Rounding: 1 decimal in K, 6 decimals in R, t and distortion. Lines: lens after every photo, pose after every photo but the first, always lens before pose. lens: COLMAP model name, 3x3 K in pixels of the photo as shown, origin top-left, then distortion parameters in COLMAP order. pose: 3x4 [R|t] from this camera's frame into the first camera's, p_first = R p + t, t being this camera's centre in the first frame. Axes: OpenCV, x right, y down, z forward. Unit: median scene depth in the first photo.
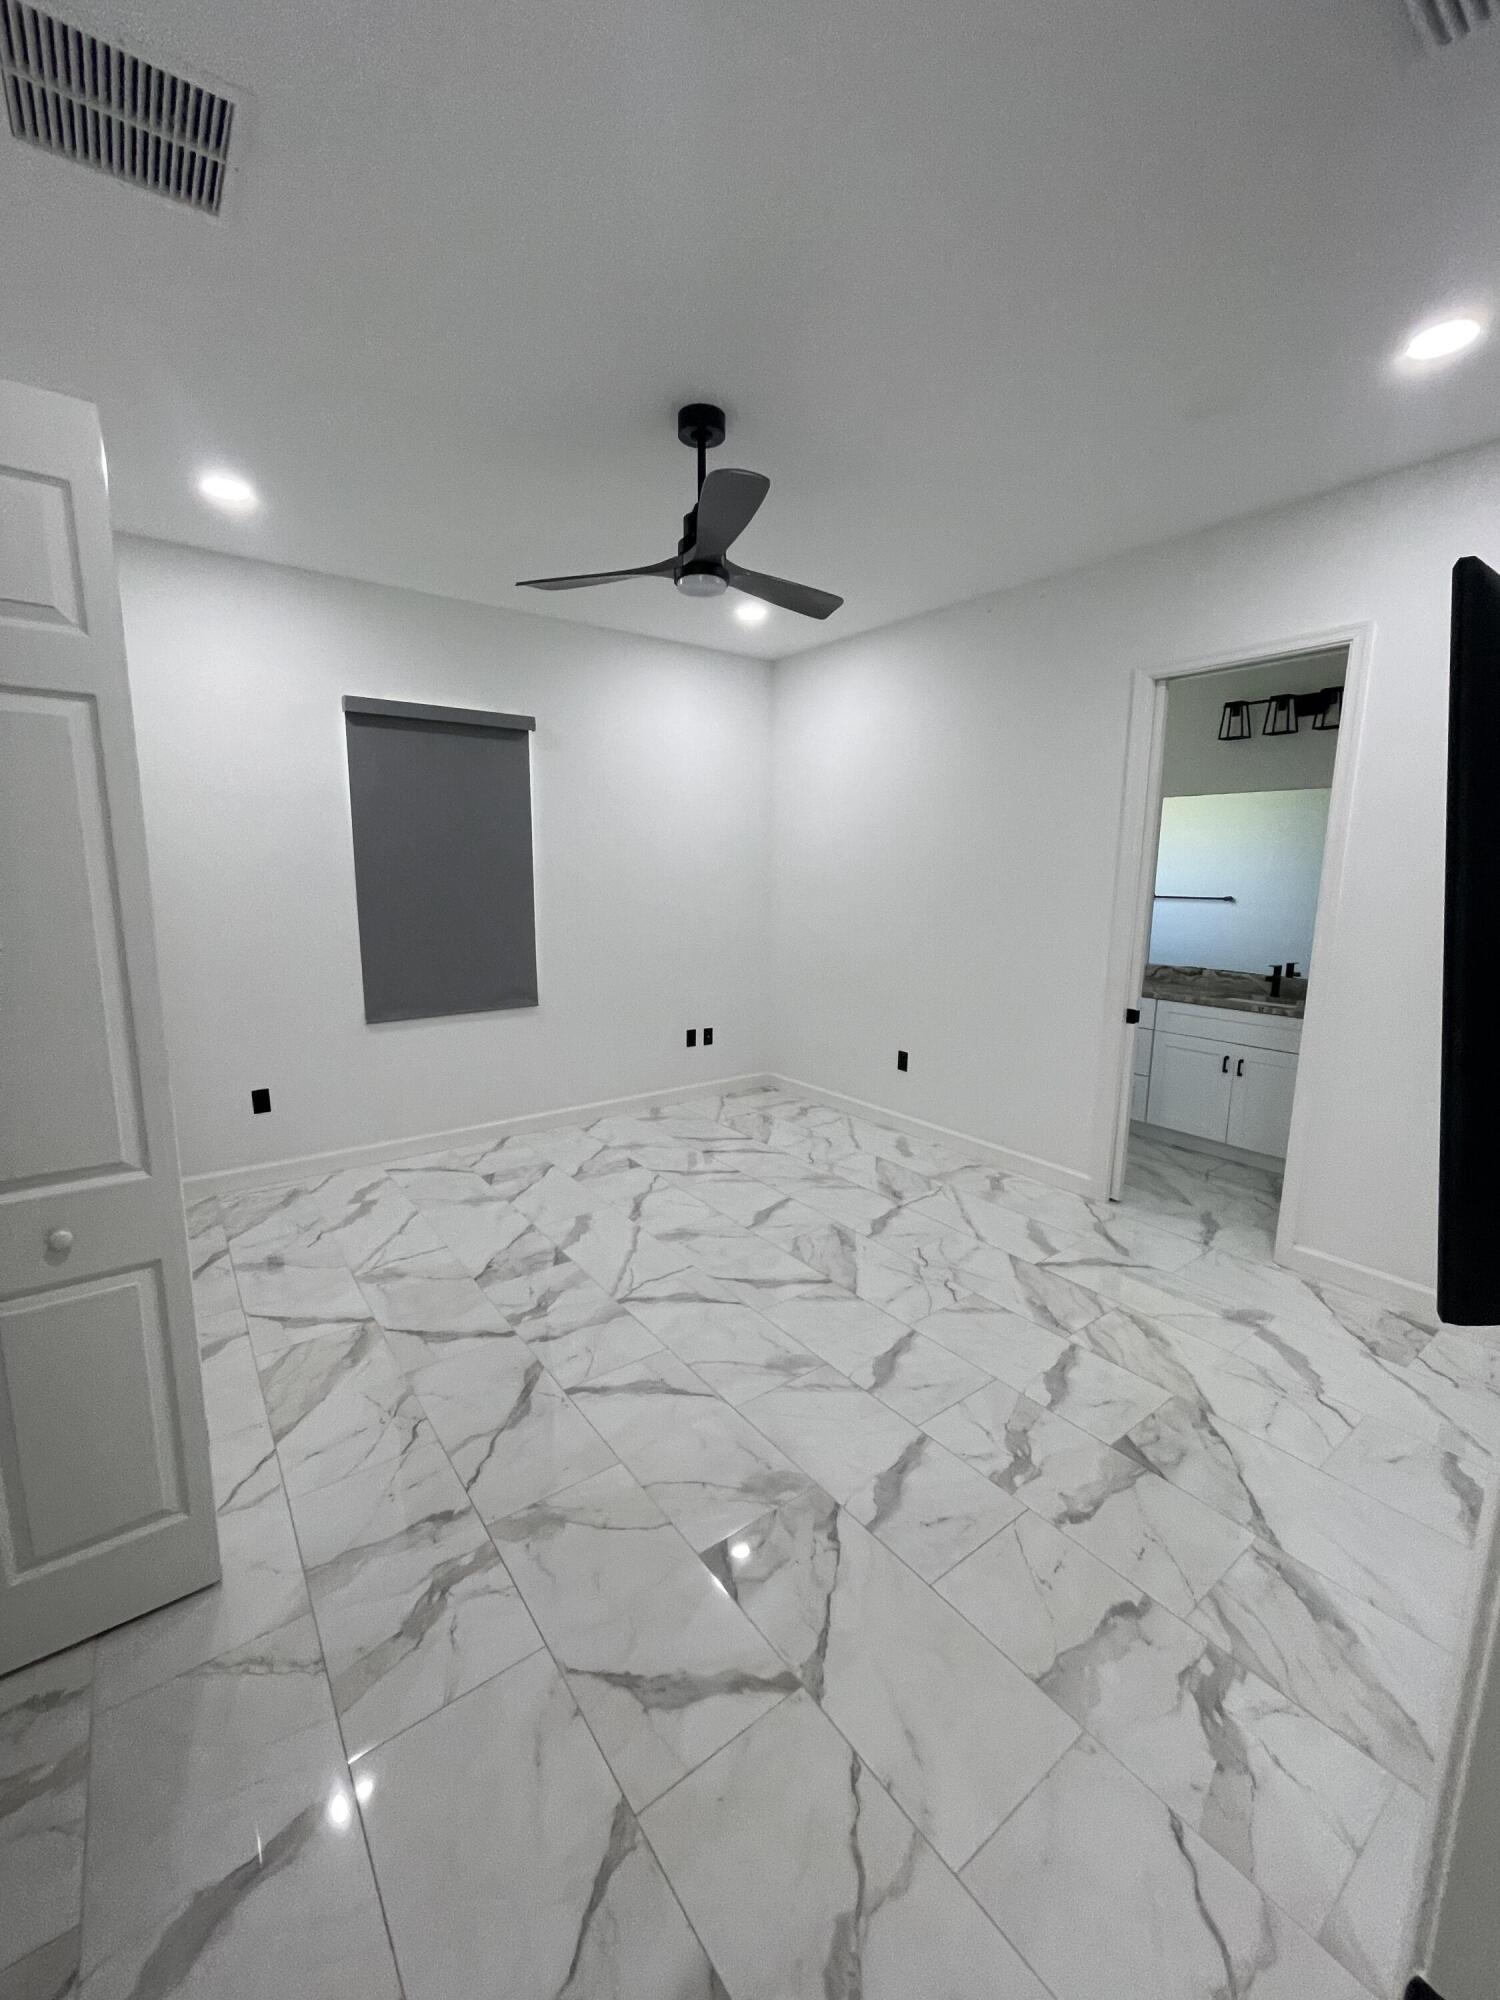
lens RADIAL K [[799.9, 0, 742.7], [0, 799.9, 997.4], [0, 0, 1]] dist [-0.010636, 0.008161]
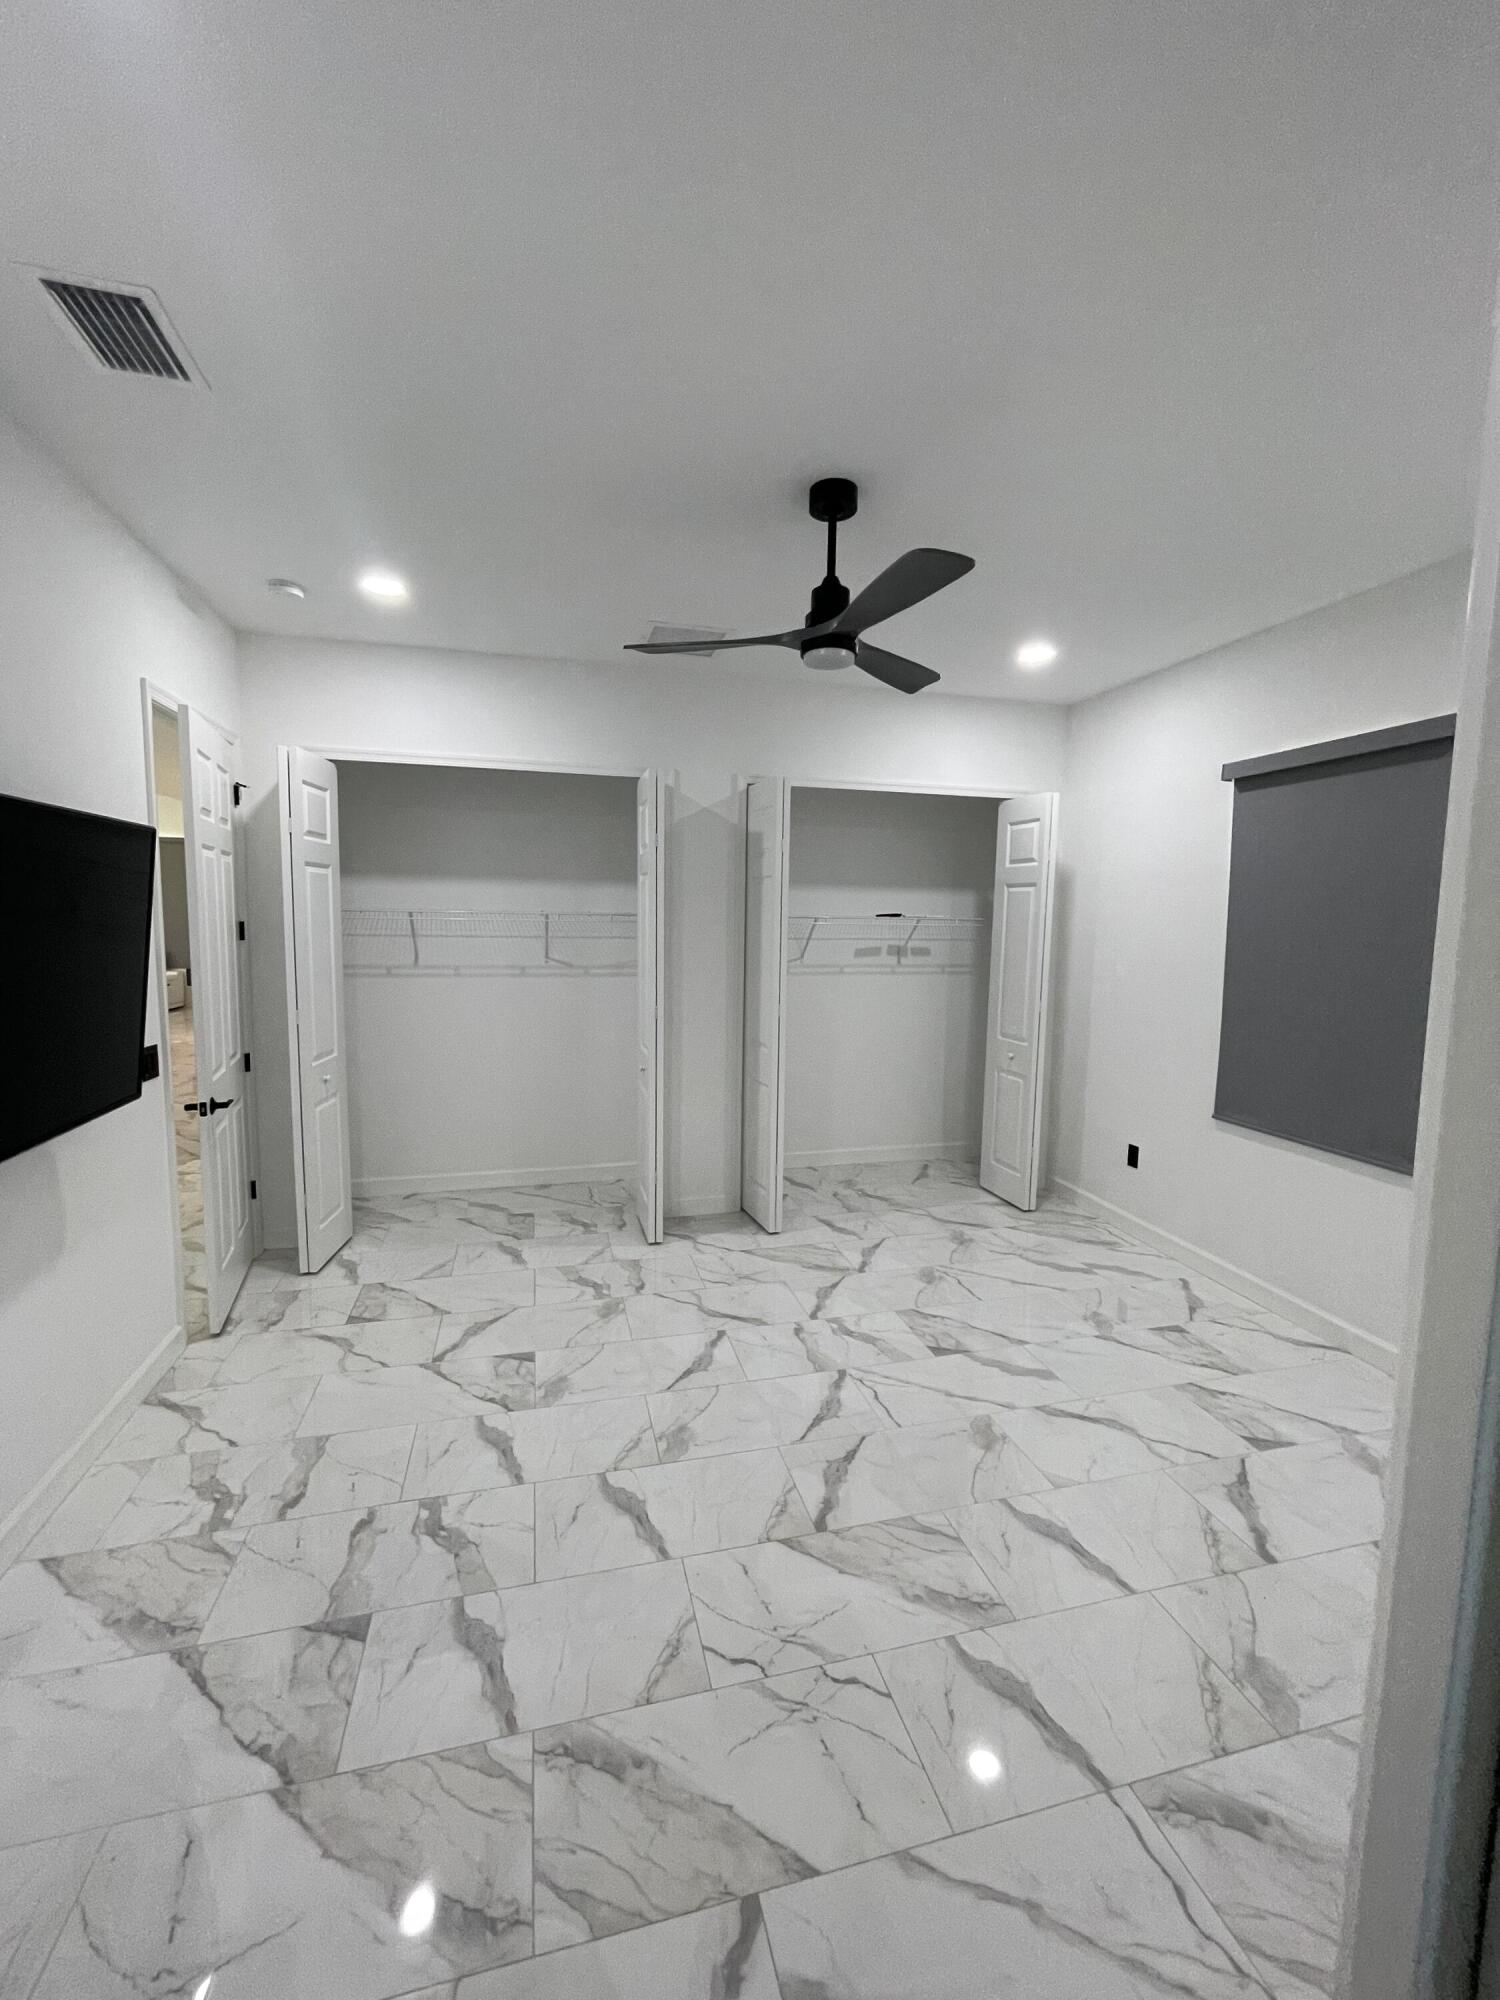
lens RADIAL K [[824.3, 0, 755.0], [0, 824.3, 1016.2], [0, 0, 1]] dist [-0.011747, 0.008953]
pose [[-0.370075, 0.099851, -0.923620, 0.894133], [-0.169609, 0.970235, 0.172849, -0.238651], [0.913388, 0.220621, -0.342125, 1.294039]]
